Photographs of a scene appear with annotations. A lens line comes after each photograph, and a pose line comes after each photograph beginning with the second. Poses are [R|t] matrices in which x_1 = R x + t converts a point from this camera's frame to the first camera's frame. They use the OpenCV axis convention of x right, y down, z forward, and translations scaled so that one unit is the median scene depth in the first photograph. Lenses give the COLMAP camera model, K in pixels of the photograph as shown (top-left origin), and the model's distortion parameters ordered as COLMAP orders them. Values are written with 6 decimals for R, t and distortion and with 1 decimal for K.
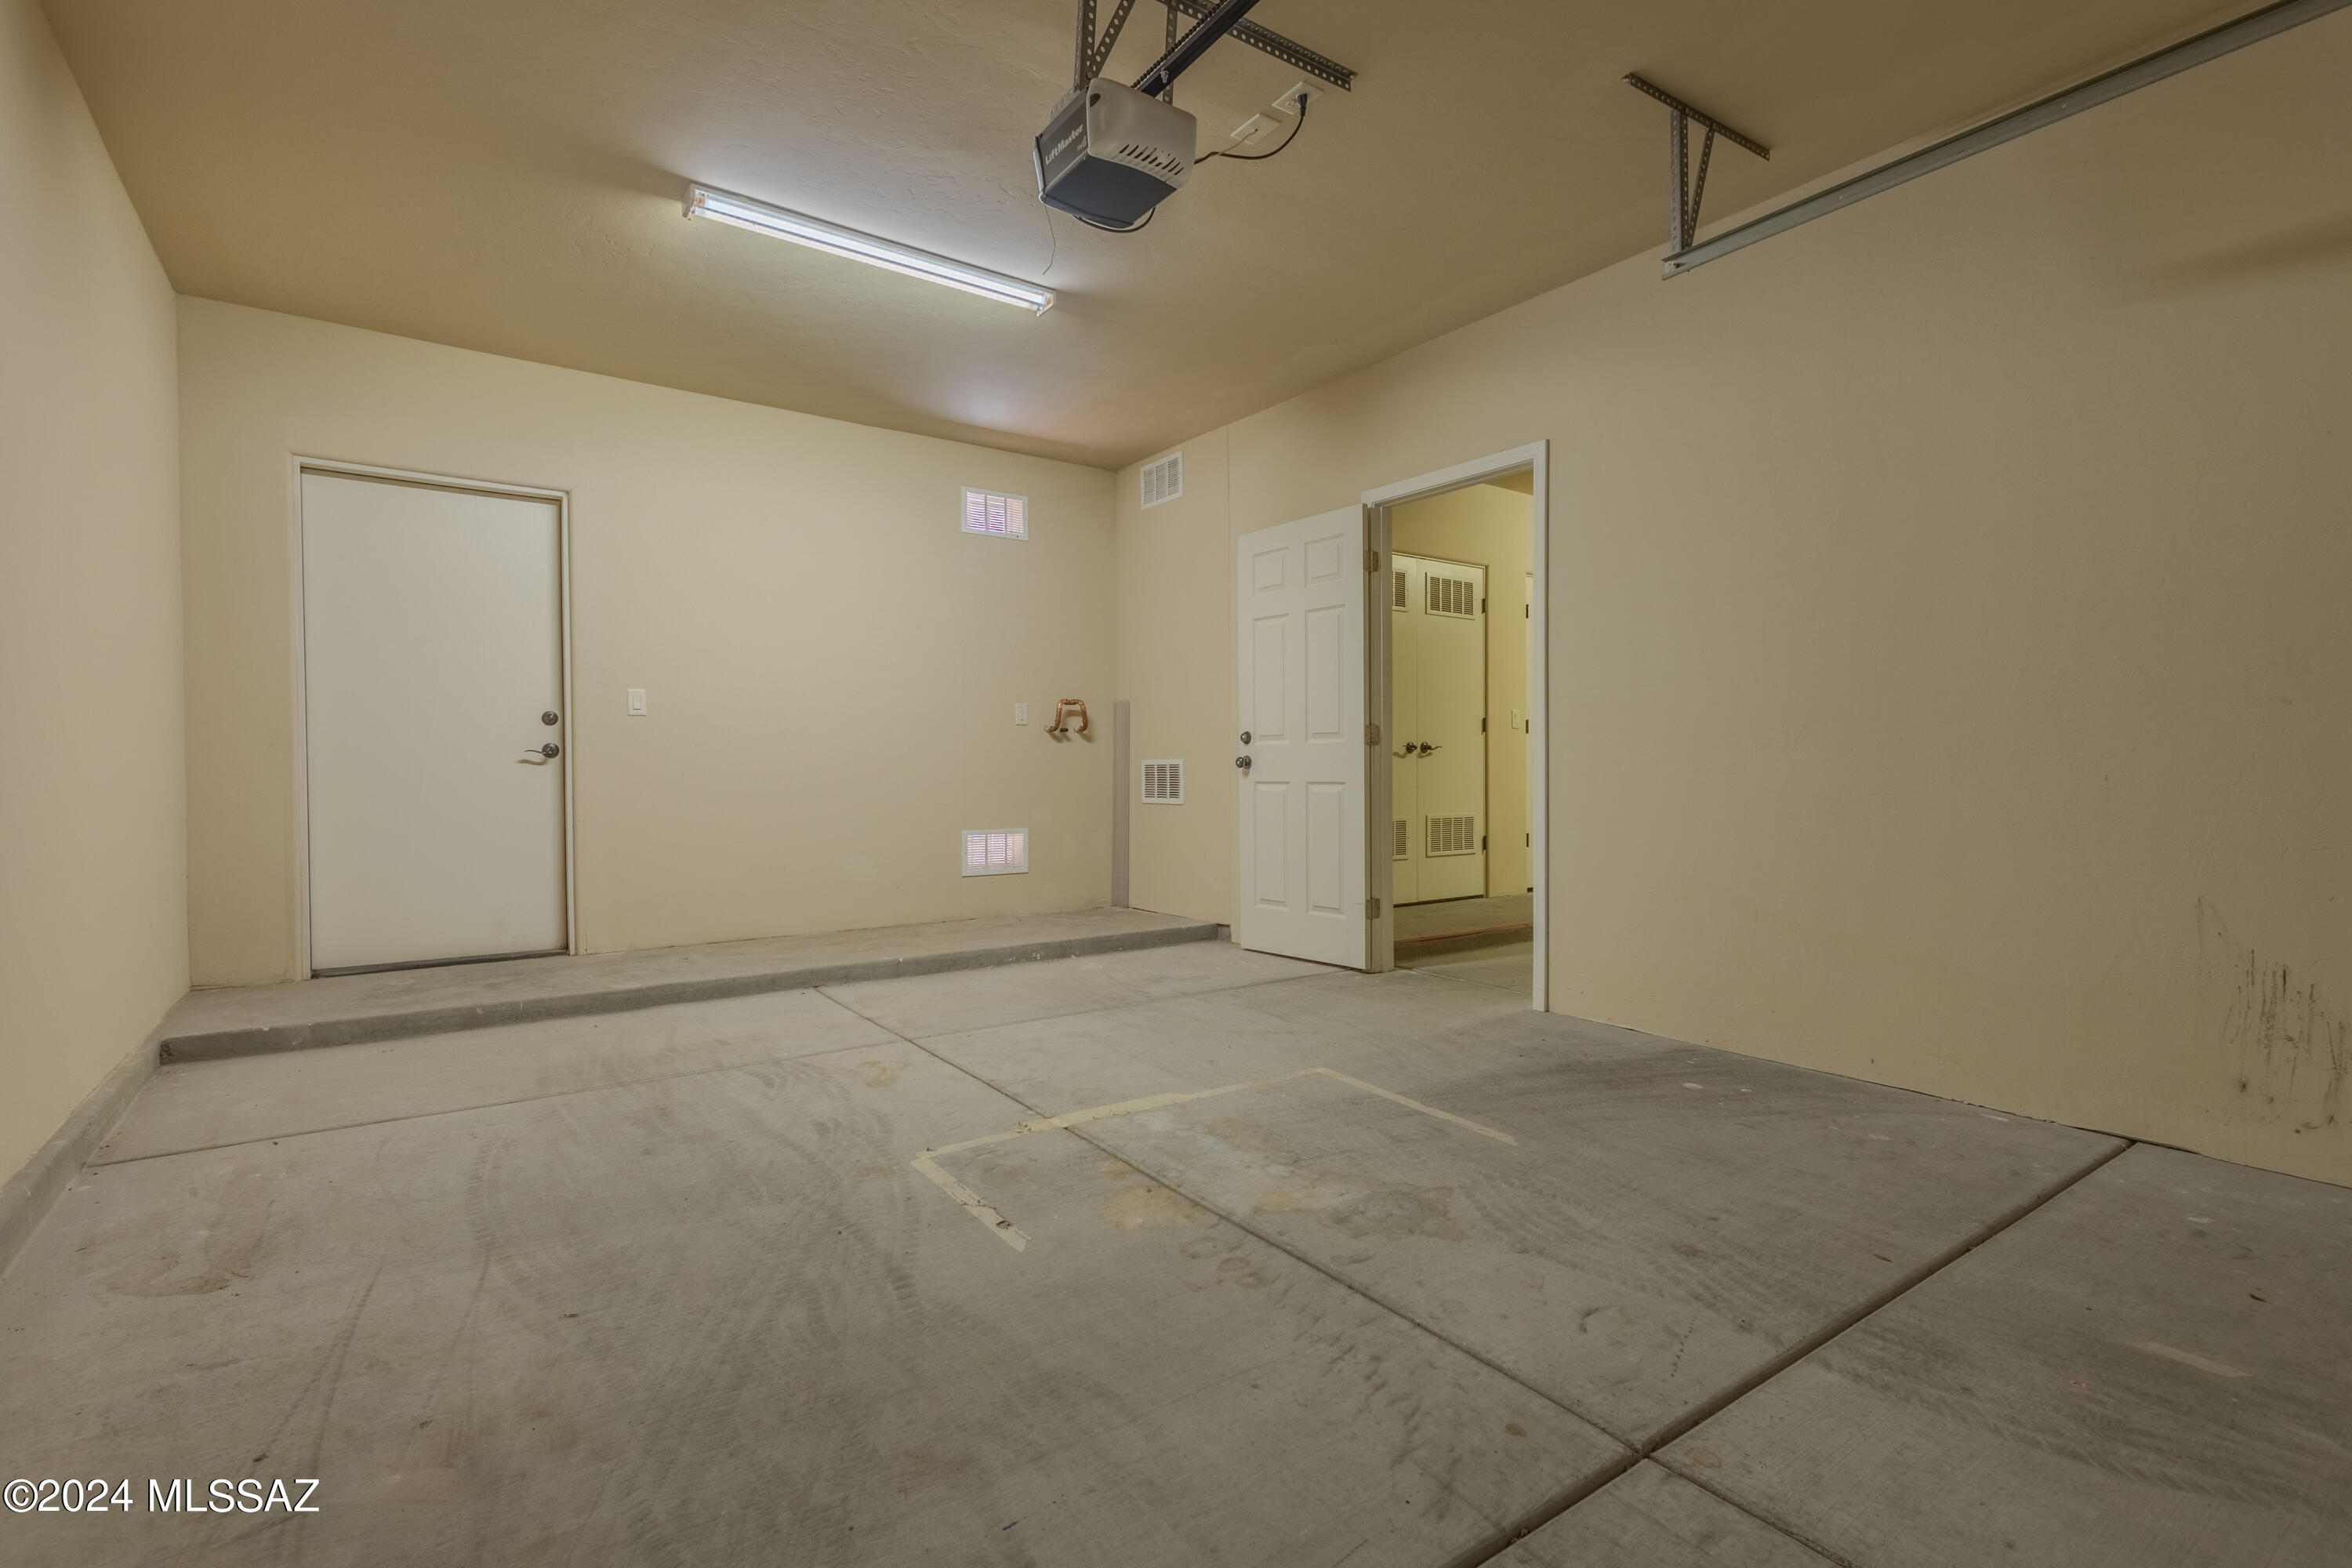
lens RADIAL K [[1091.5, 0, 1184.9], [0, 1091.5, 780.6], [0, 0, 1]] dist [0.008919, -0.002994]
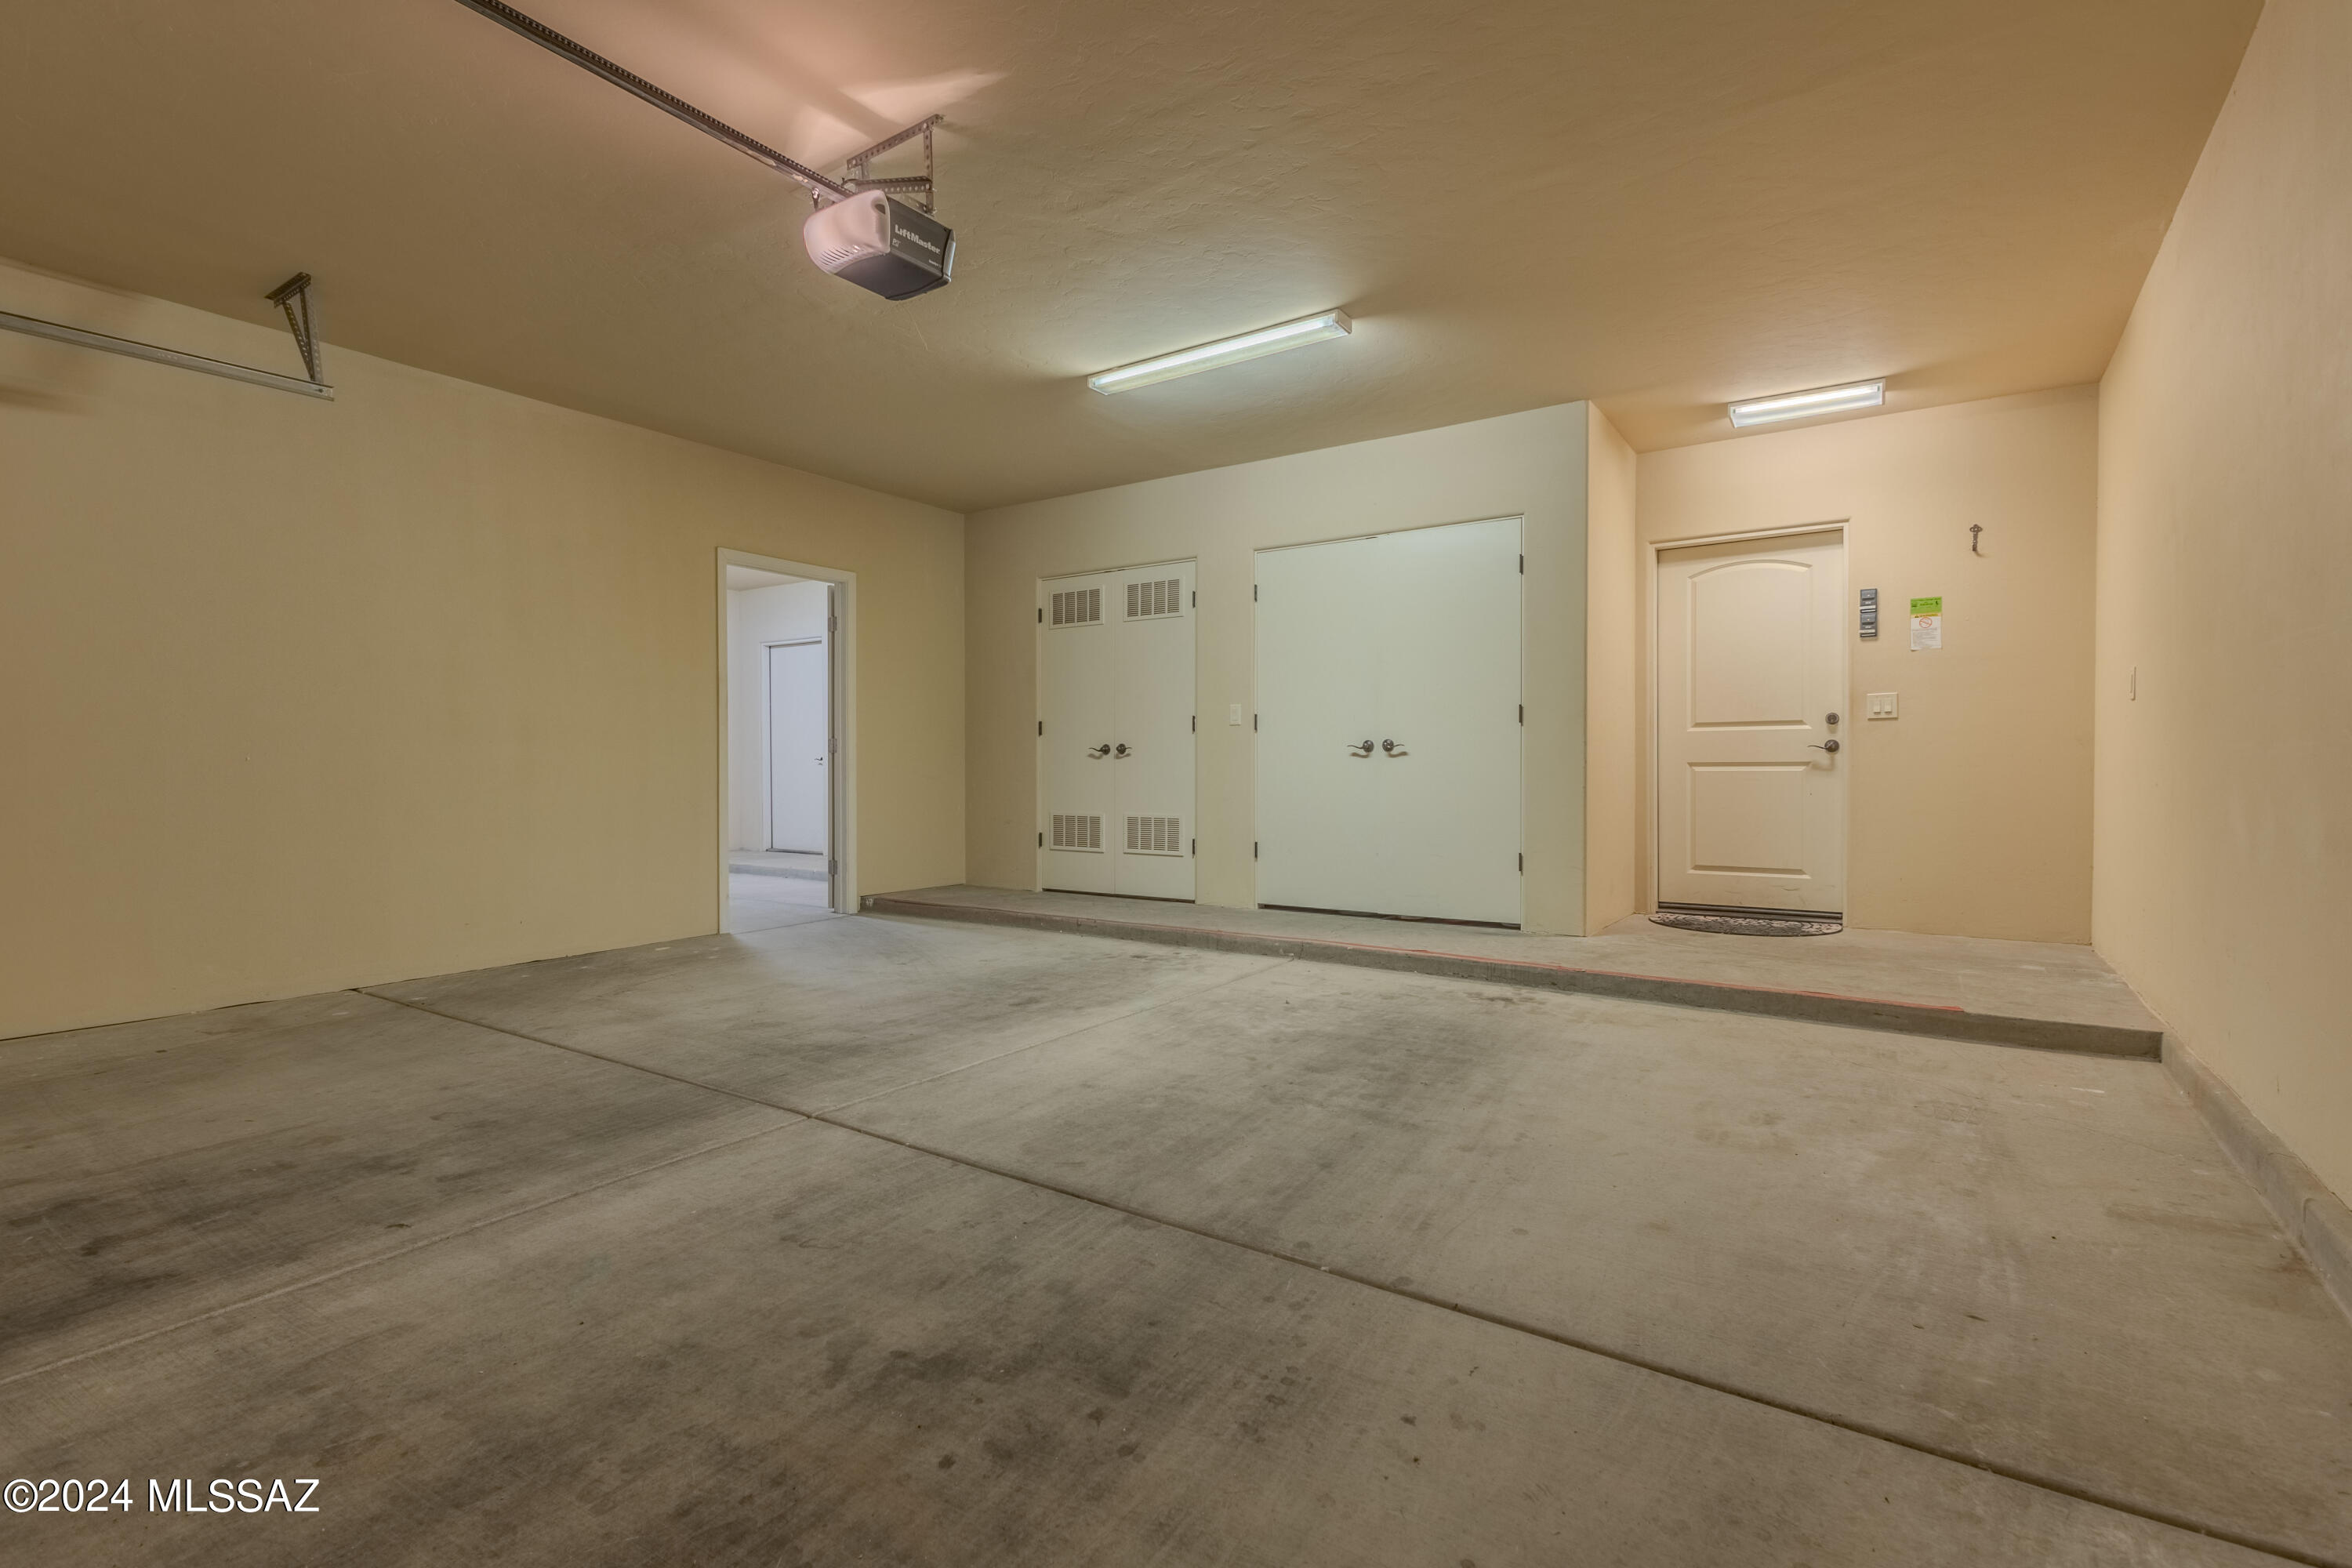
lens RADIAL K [[1091.5, 0, 1176.7], [0, 1091.5, 767.6], [0, 0, 1]] dist [0.008919, -0.002994]
pose [[0.320529, 0.002588, -0.947235, 1.244555], [-0.004817, 0.999988, 0.001102, -0.013922], [0.947226, 0.004209, 0.320538, 0.720572]]
